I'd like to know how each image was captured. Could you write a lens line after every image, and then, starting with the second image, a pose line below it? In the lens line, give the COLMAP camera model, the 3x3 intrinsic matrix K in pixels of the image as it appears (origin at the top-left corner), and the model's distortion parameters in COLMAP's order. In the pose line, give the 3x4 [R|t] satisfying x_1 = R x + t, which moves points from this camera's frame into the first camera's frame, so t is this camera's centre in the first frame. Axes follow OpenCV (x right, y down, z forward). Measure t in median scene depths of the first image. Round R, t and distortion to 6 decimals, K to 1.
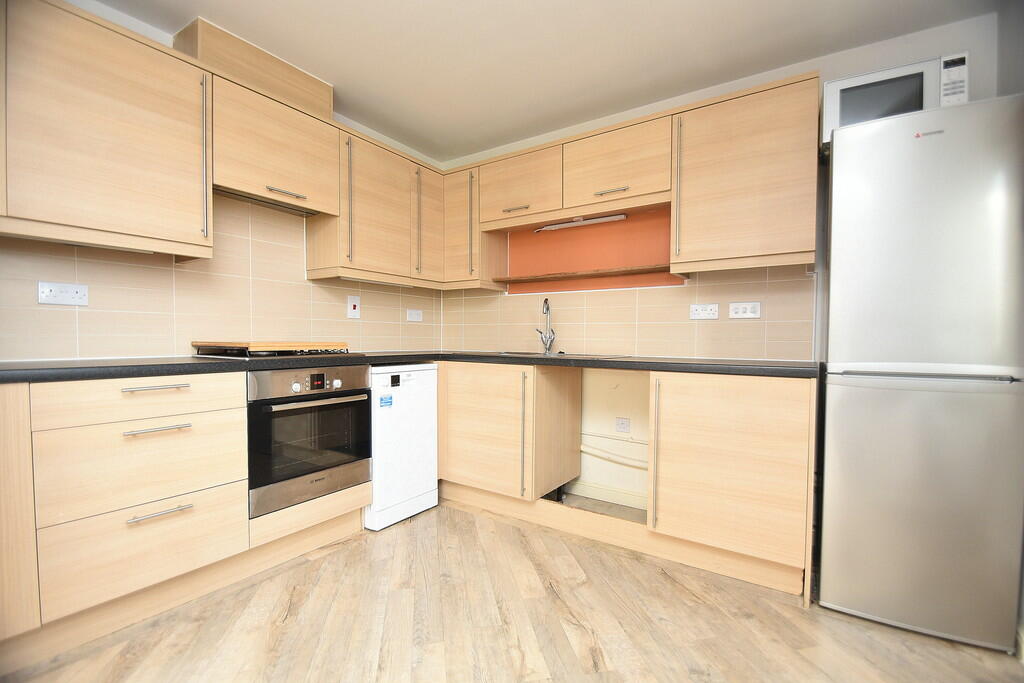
lens RADIAL K [[445.1, 0, 534.9], [0, 445.1, 346.7], [0, 0, 1]] dist [0.003644, -0.011193]
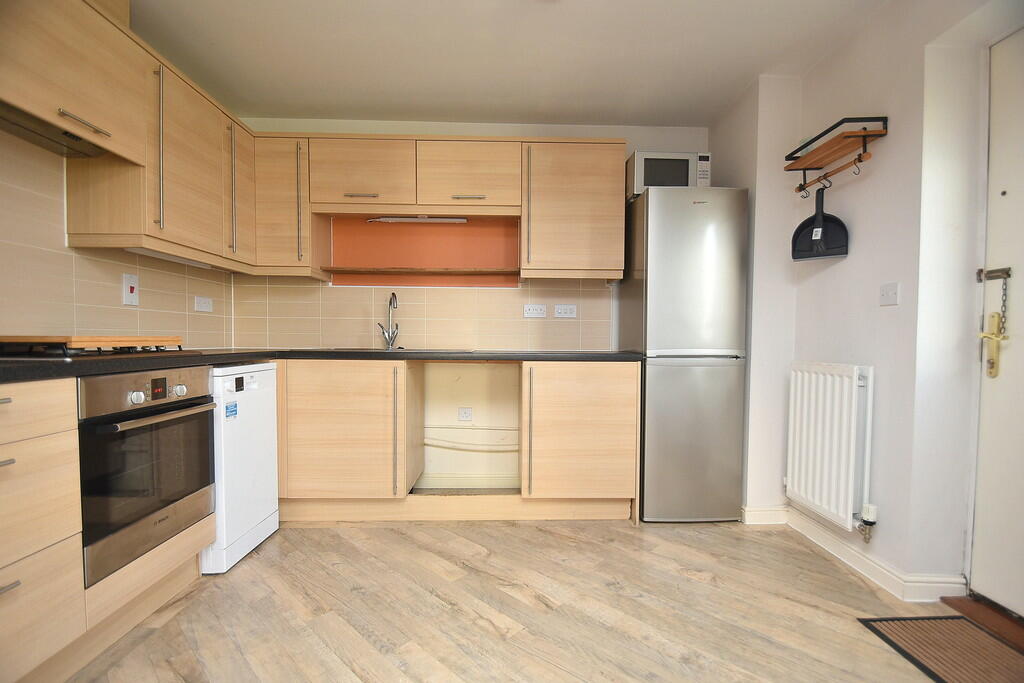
lens RADIAL K [[445.1, 0, 534.9], [0, 445.1, 346.7], [0, 0, 1]] dist [0.003644, -0.011193]
pose [[0.819034, -0.013290, 0.573591, -0.345630], [0.011638, 0.999911, 0.006550, 0.009197], [-0.573627, 0.001311, 0.819115, 0.026574]]
